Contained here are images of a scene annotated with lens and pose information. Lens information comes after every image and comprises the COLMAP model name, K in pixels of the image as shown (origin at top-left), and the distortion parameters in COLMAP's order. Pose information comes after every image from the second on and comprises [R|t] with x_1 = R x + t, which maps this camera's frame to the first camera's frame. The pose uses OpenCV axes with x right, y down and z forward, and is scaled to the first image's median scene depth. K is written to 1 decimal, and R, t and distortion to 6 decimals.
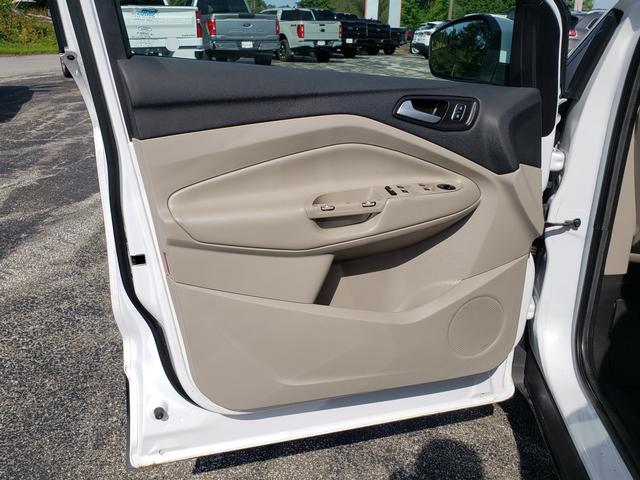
lens RADIAL K [[552.7, 0, 320.0], [0, 552.7, 240.0], [0, 0, 1]] dist [0.014702, 0.000832]
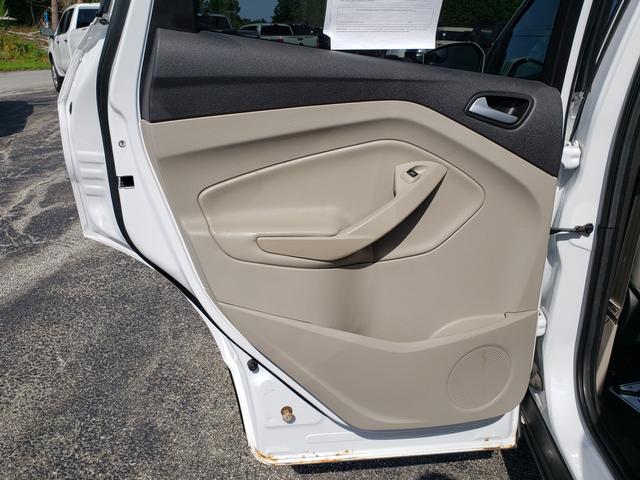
lens RADIAL K [[552.7, 0, 320.0], [0, 552.7, 240.0], [0, 0, 1]] dist [0.014702, 0.000832]
pose [[0.998977, -0.025600, 0.037267, -0.014058], [0.026336, 0.999465, -0.019406, 0.031074], [-0.036750, 0.020368, 0.999117, -0.095381]]
